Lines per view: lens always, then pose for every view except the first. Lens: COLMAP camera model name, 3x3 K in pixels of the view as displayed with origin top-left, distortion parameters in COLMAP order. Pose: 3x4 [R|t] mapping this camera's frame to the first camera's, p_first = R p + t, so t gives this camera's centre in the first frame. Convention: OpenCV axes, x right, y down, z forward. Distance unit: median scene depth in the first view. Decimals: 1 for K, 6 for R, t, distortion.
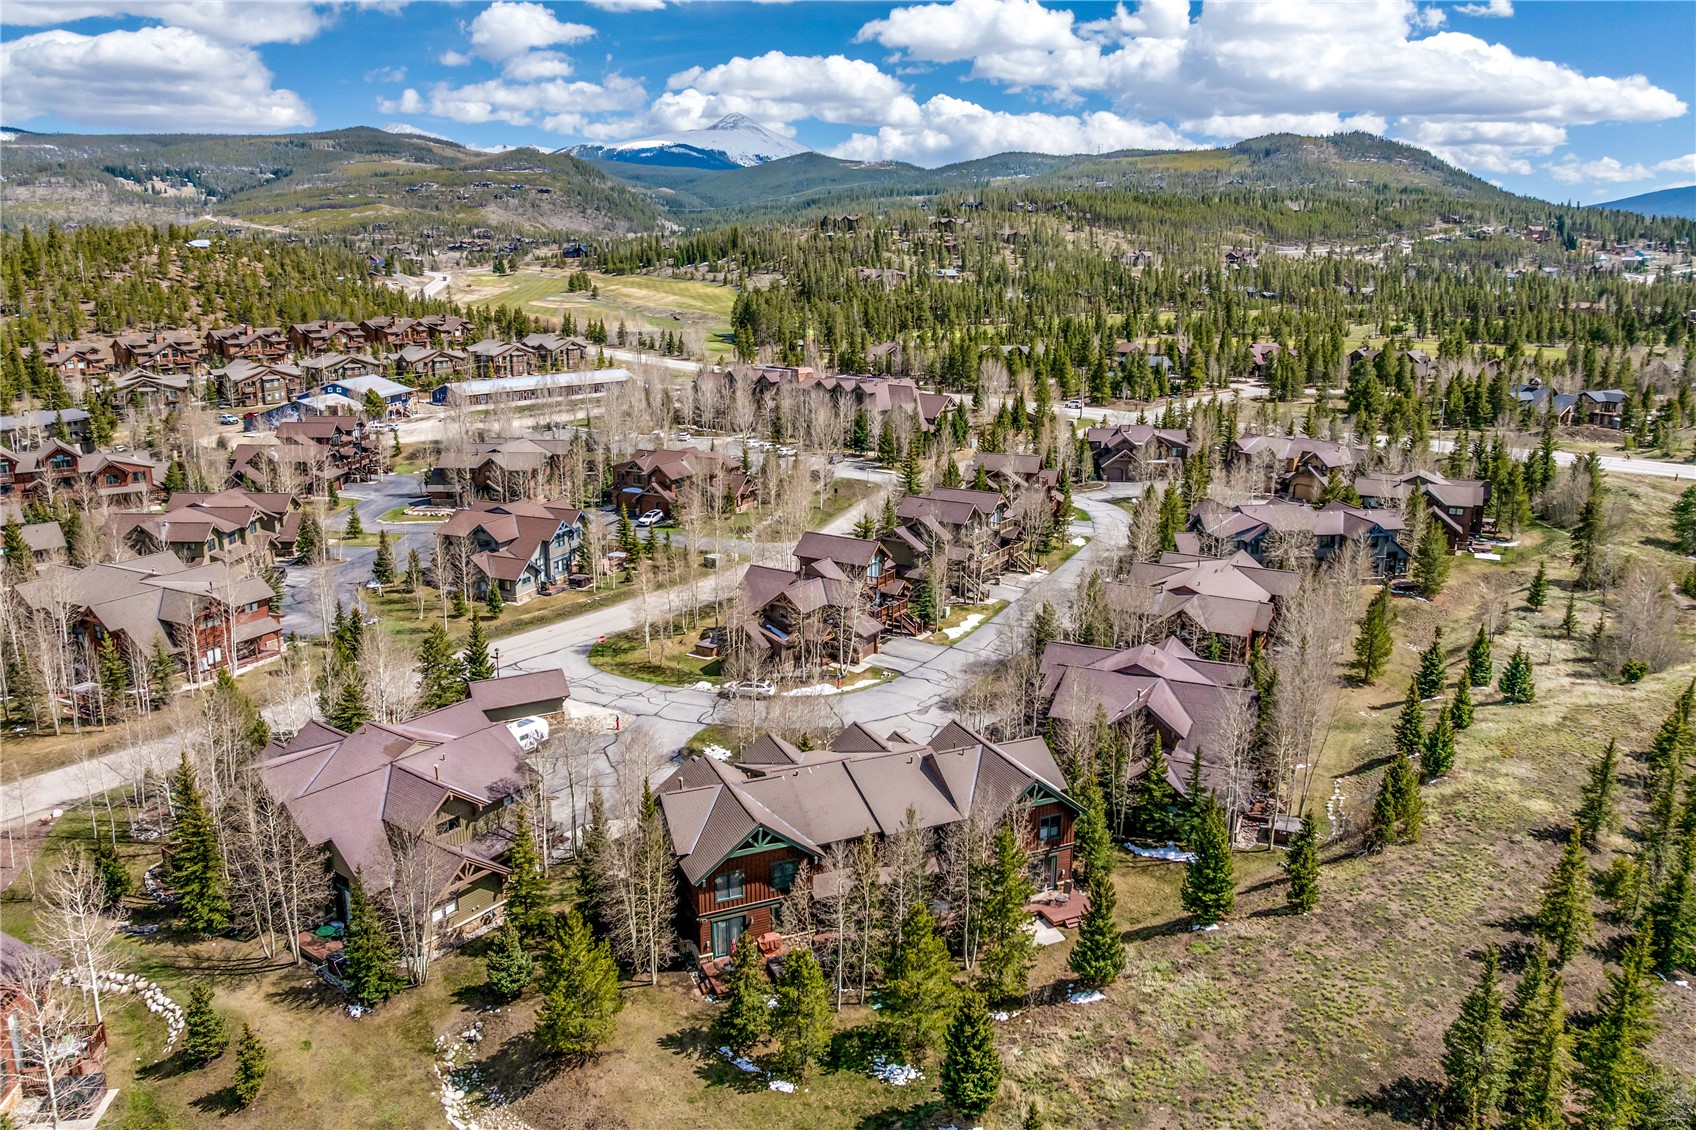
lens RADIAL K [[1201.8, 0, 866.1], [0, 1201.8, 544.3], [0, 0, 1]] dist [-0.041646, 0.002033]
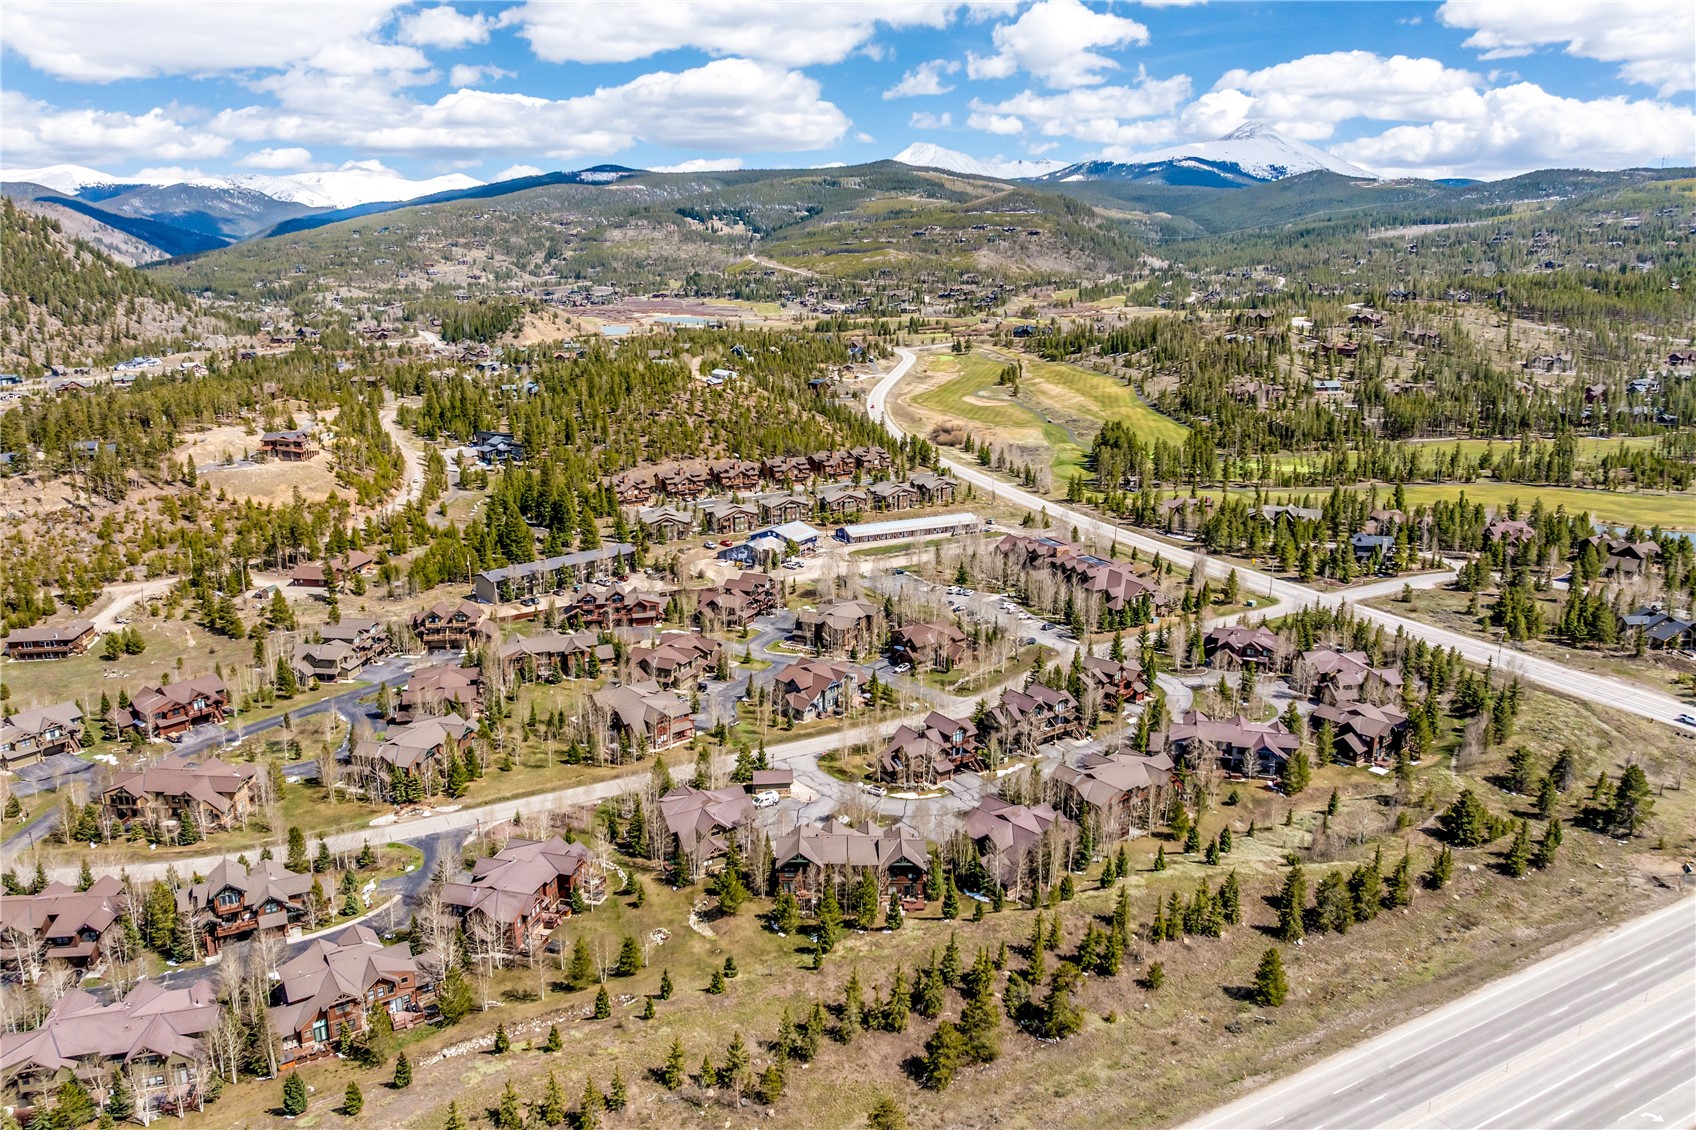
lens RADIAL K [[1200.1, 0, 848.0], [0, 1200.1, 565.0], [0, 0, 1]] dist [-0.033316, 0.002619]
pose [[0.912468, 0.090459, -0.399023, 0.616942], [-0.085447, 0.995880, 0.030371, -0.311980], [0.400126, 0.006383, 0.916438, -0.905910]]
